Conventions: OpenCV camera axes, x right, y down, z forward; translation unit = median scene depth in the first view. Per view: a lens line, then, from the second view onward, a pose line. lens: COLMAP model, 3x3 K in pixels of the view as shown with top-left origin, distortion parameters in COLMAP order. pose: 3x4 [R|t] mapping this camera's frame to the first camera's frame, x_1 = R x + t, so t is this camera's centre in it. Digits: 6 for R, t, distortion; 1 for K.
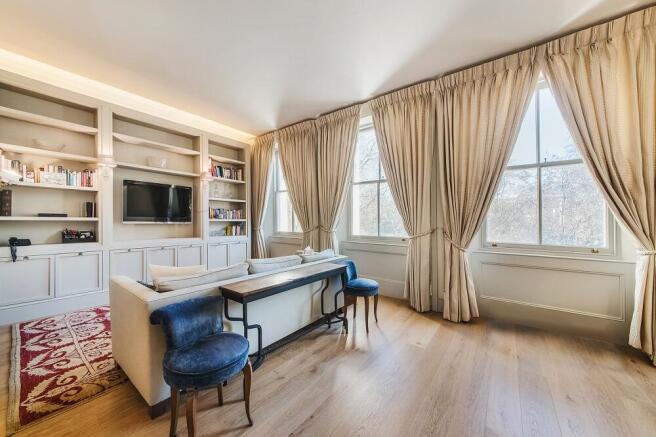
lens RADIAL K [[241.1, 0, 314.1], [0, 241.1, 221.0], [0, 0, 1]] dist [0.000881, 0.000180]
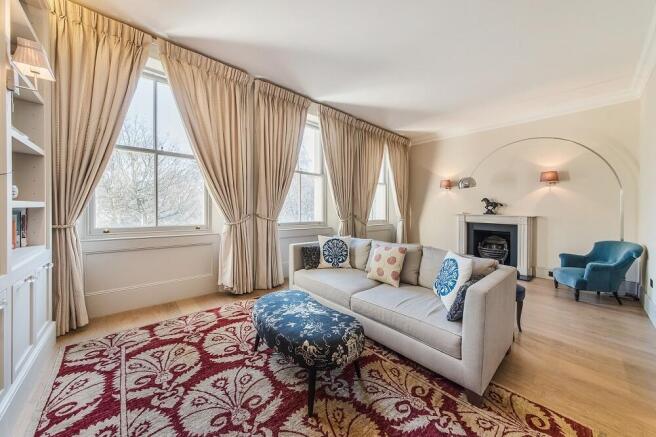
lens RADIAL K [[263.5, 0, 328.0], [0, 263.5, 205.0], [0, 0, 1]] dist [-0.000443, -0.000158]
pose [[0.106807, 0.005435, 0.994265, -0.133013], [-0.012943, 0.999908, -0.004076, -0.001507], [-0.994196, -0.012434, 0.106868, 0.109015]]
